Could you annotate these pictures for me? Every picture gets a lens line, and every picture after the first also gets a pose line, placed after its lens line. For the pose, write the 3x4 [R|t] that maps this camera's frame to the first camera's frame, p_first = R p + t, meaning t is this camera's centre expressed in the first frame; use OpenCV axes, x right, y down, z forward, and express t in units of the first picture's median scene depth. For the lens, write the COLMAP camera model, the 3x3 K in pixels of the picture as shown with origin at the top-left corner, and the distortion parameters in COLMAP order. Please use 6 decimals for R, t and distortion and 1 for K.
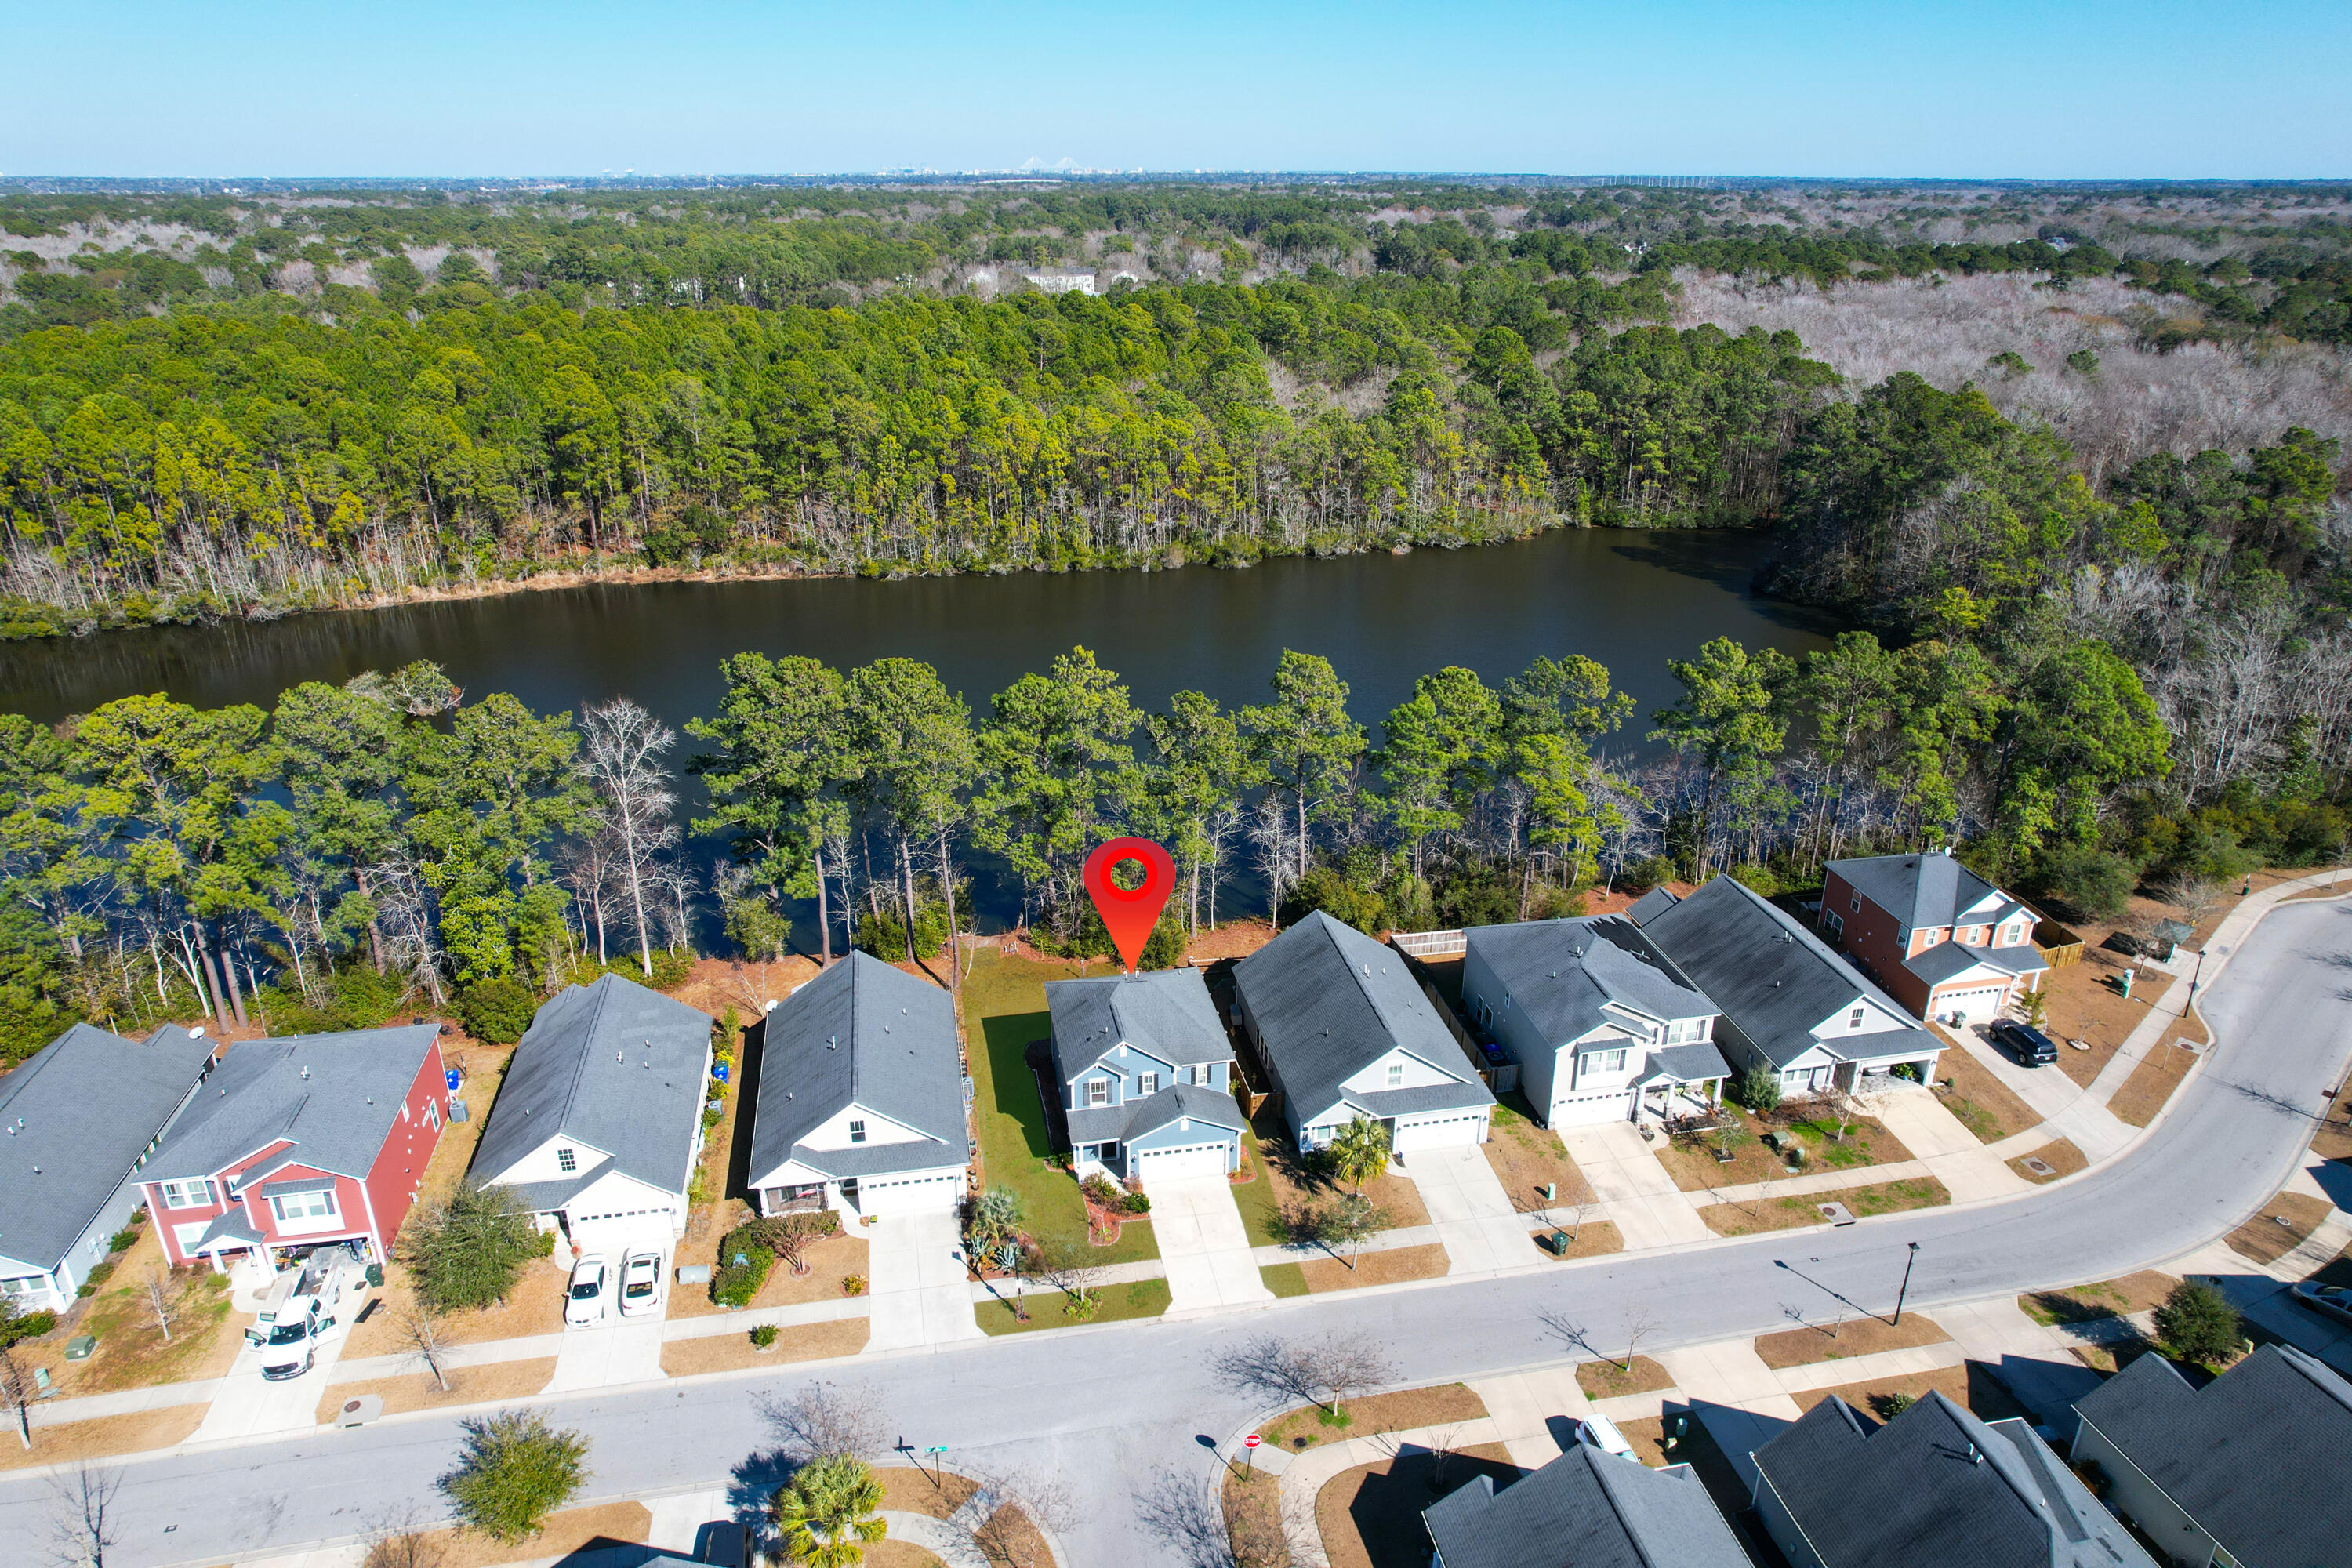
lens RADIAL K [[1488.5, 0, 1187.9], [0, 1488.5, 826.8], [0, 0, 1]] dist [-0.090116, 0.072433]
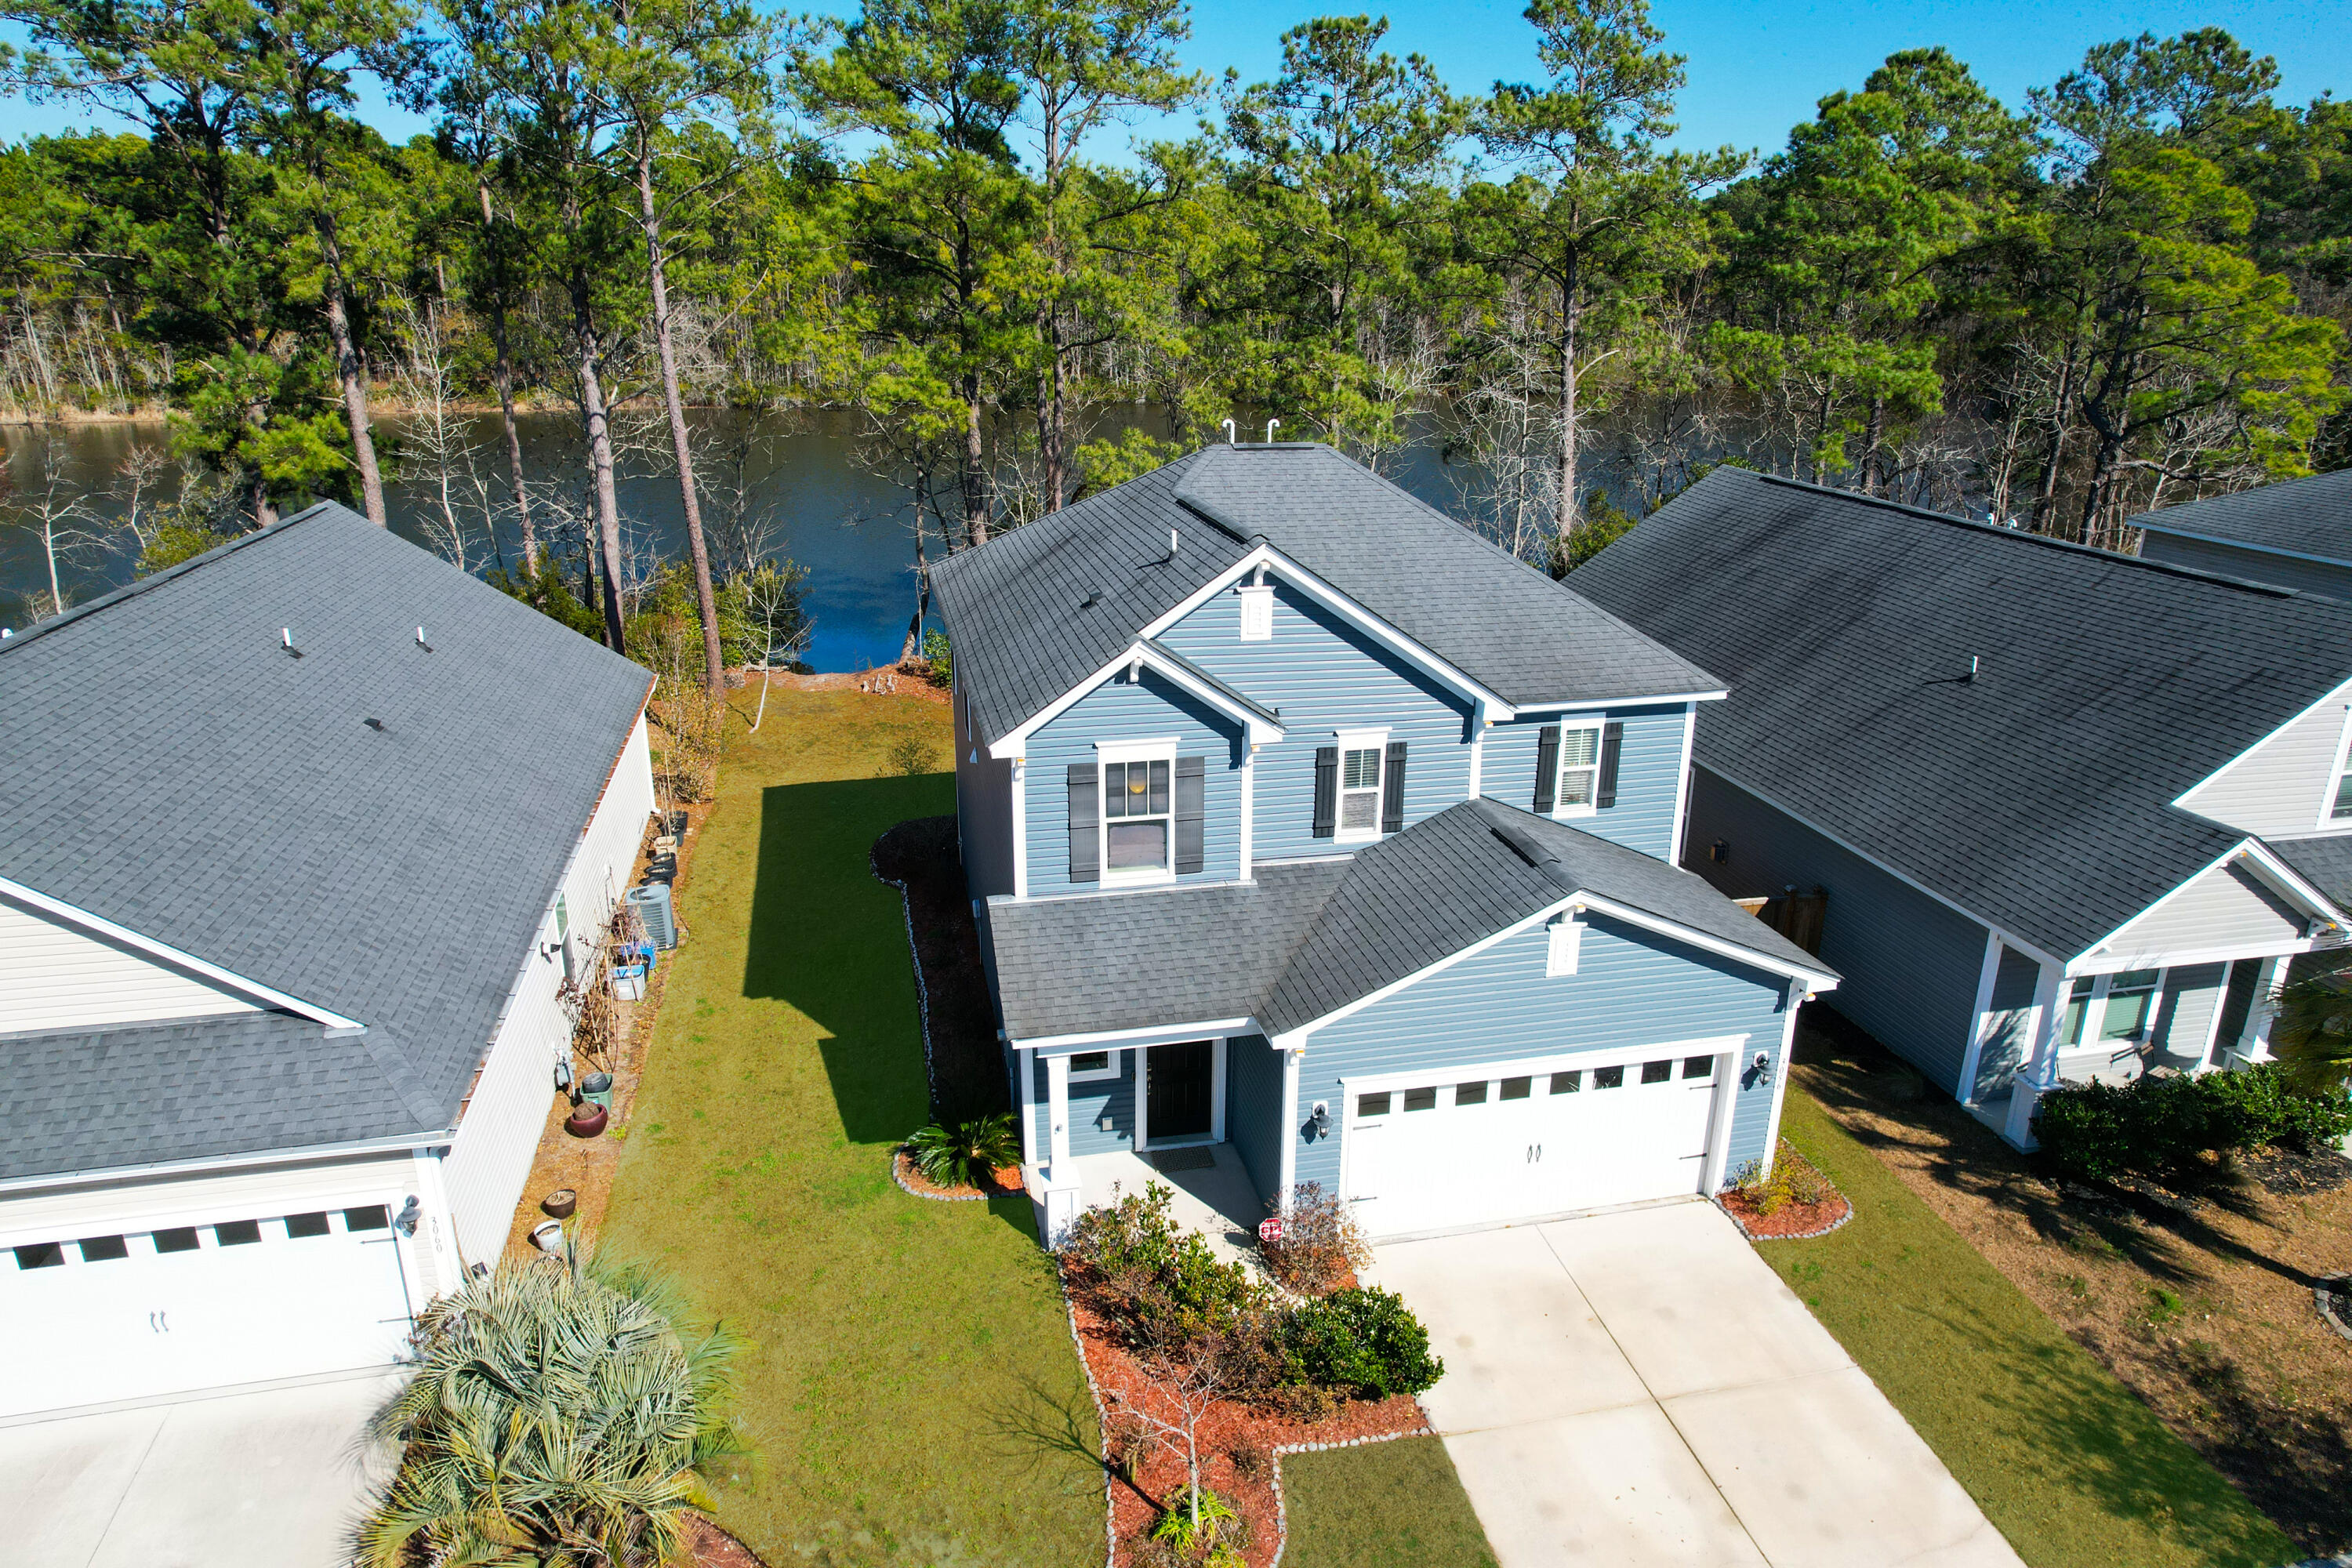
lens RADIAL K [[1488.5, 0, 1187.9], [0, 1488.5, 826.8], [0, 0, 1]] dist [-0.090116, 0.072433]
pose [[0.999723, -0.005365, 0.022910, -0.058788], [0.006896, 0.997713, -0.067243, 0.197232], [-0.022497, 0.067383, 0.997474, 0.795272]]
